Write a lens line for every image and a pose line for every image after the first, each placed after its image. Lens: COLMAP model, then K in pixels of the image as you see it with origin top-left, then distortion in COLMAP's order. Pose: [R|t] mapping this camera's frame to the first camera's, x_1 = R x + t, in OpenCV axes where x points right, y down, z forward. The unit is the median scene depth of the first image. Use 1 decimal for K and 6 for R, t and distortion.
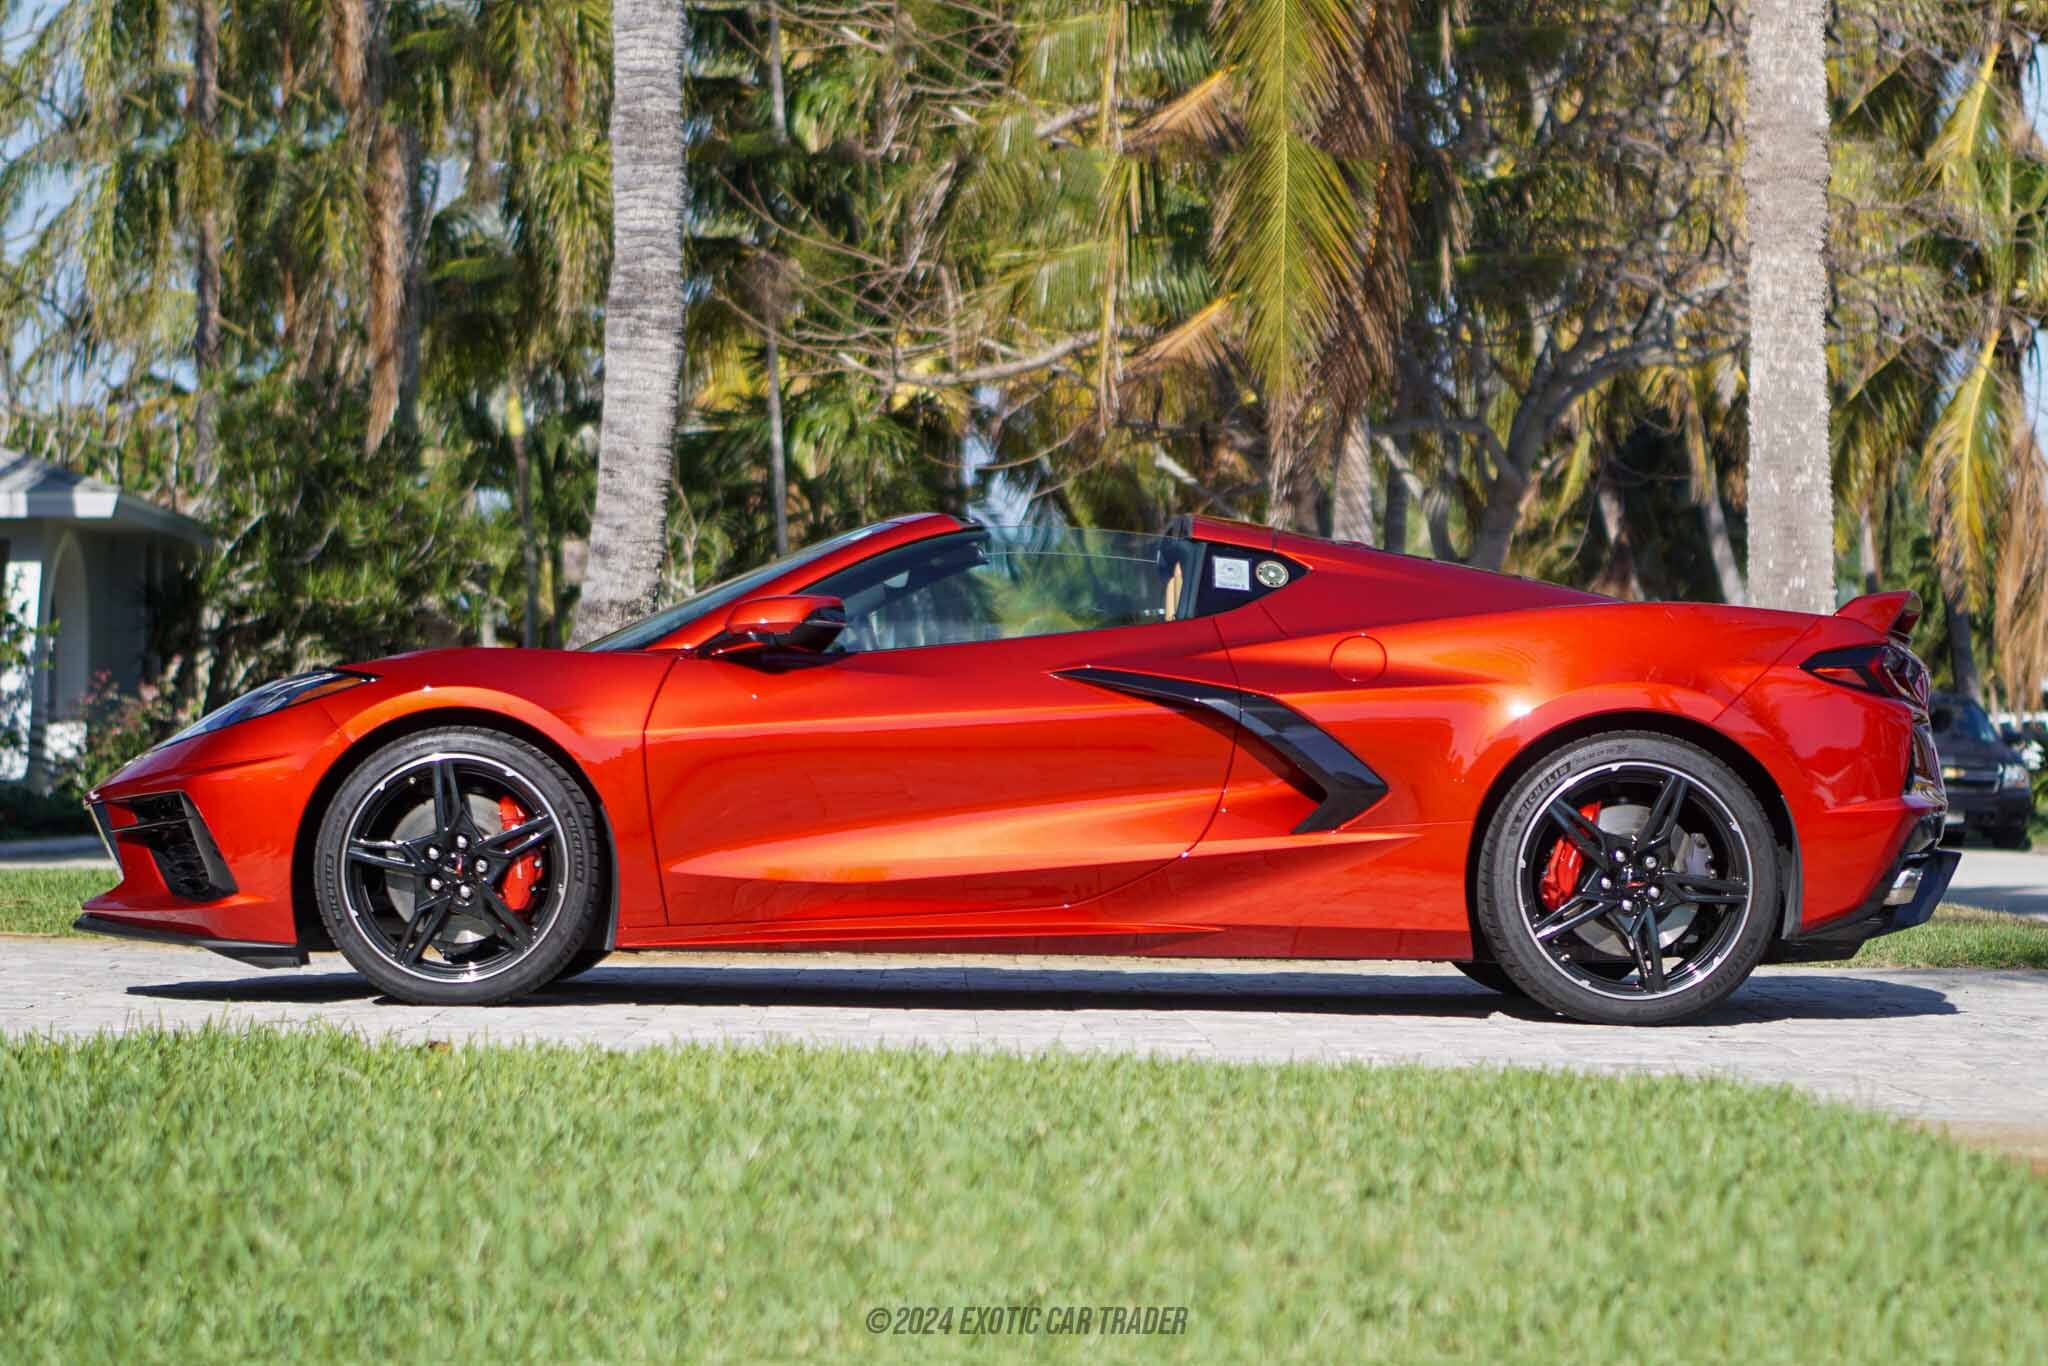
lens RADIAL K [[4721.4, 0, 1024.0], [0, 4721.4, 683.0], [0, 0, 1]] dist [0.090909, 0.638892]
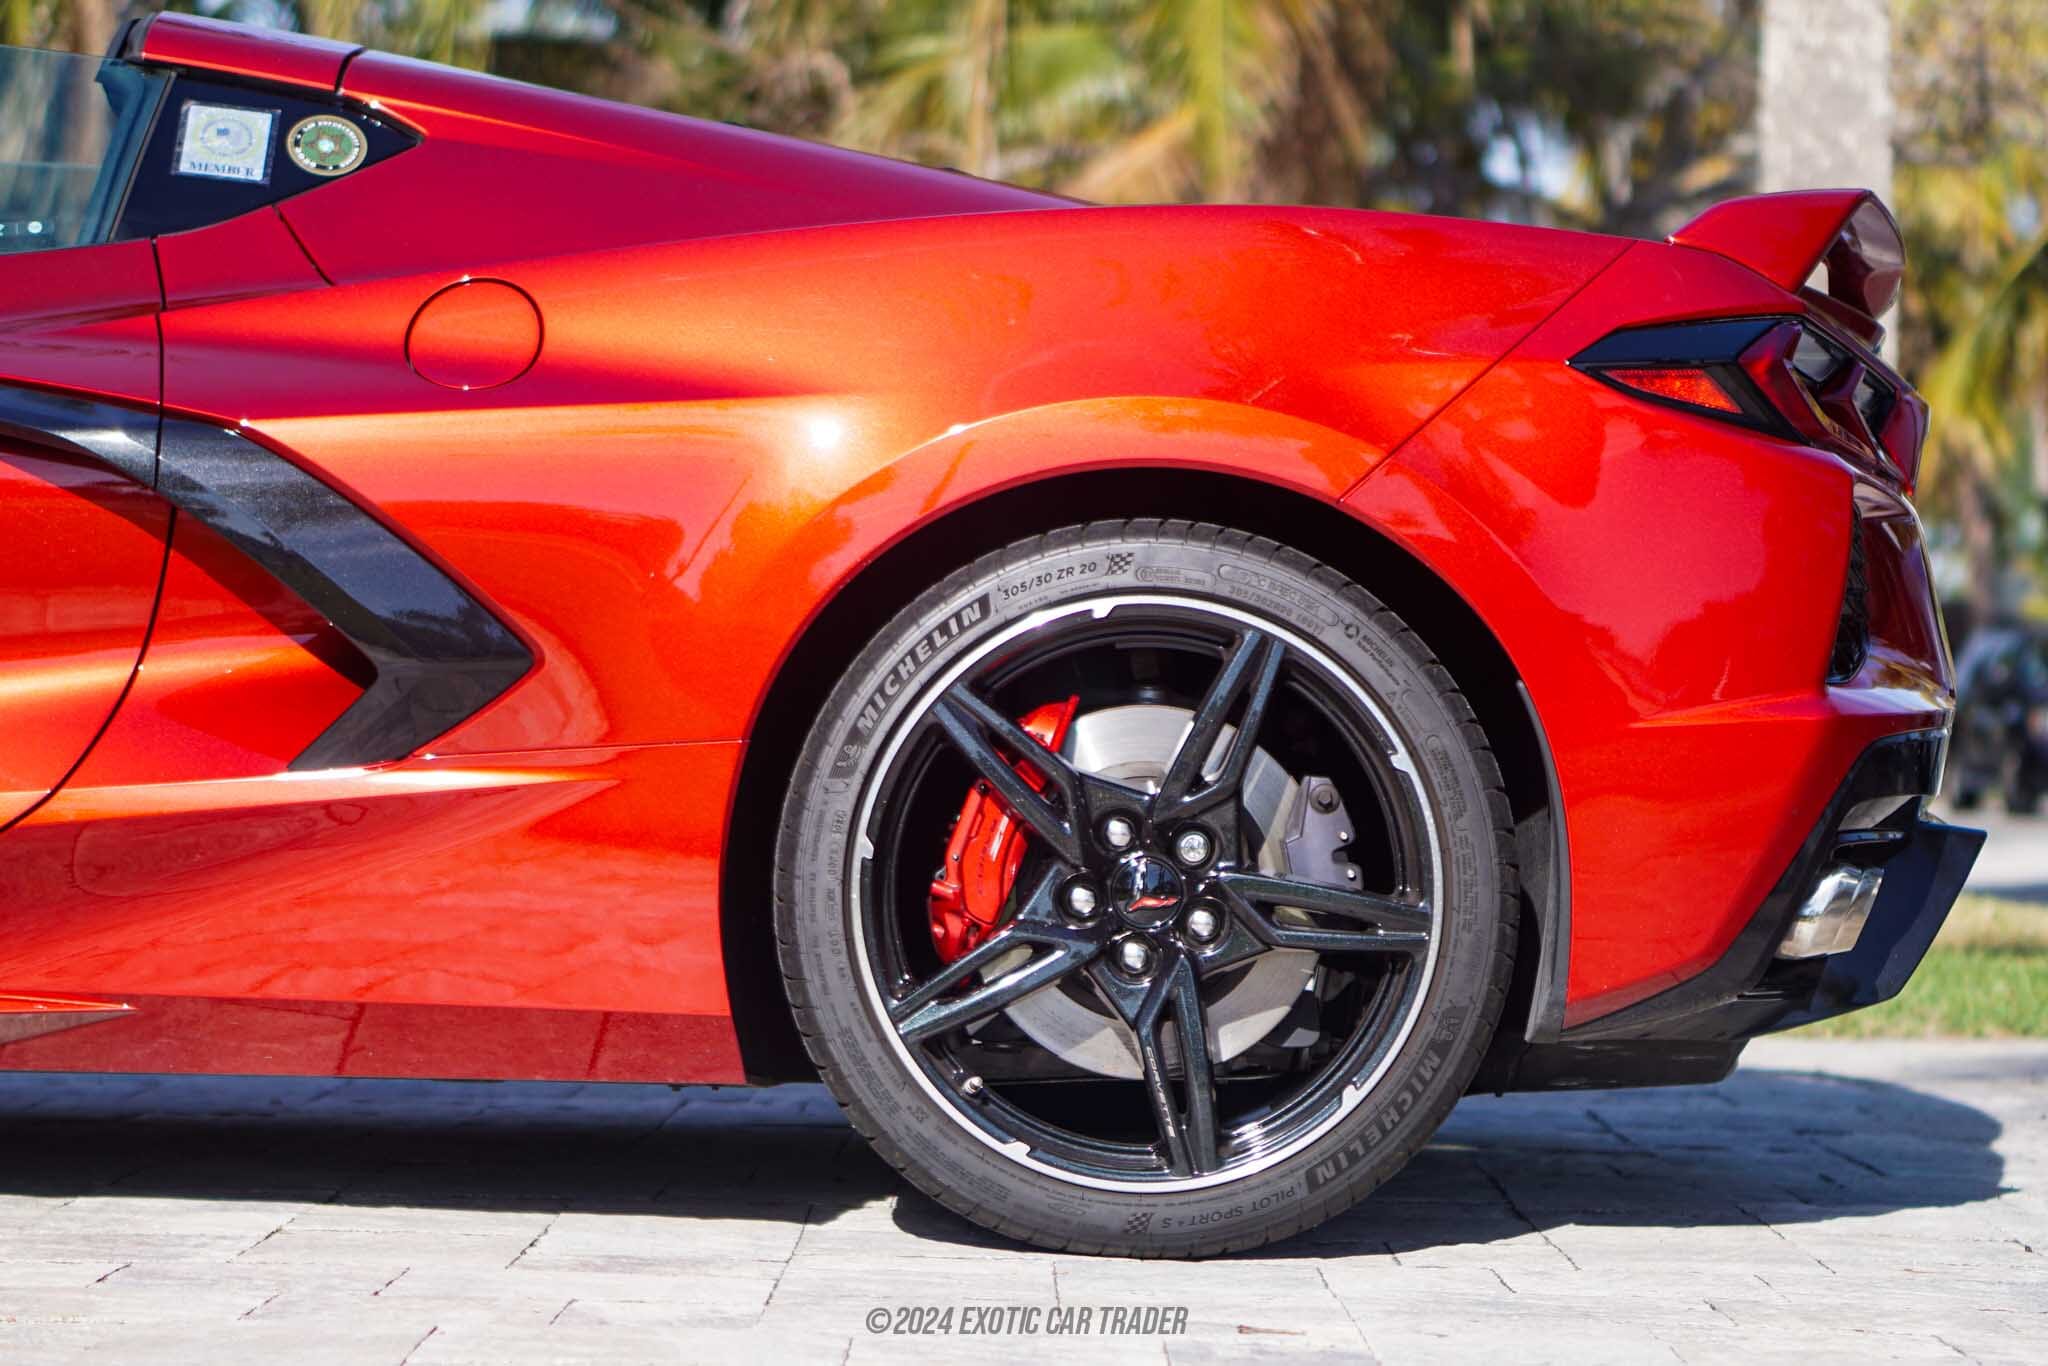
lens RADIAL K [[4721.4, 0, 1024.0], [0, 4721.4, 683.0], [0, 0, 1]] dist [0.090909, 0.638892]
pose [[0.998951, 0.008947, -0.044901, 0.132178], [-0.008630, 0.999936, 0.007248, 0.020541], [0.044963, -0.006853, 0.998965, 0.582607]]
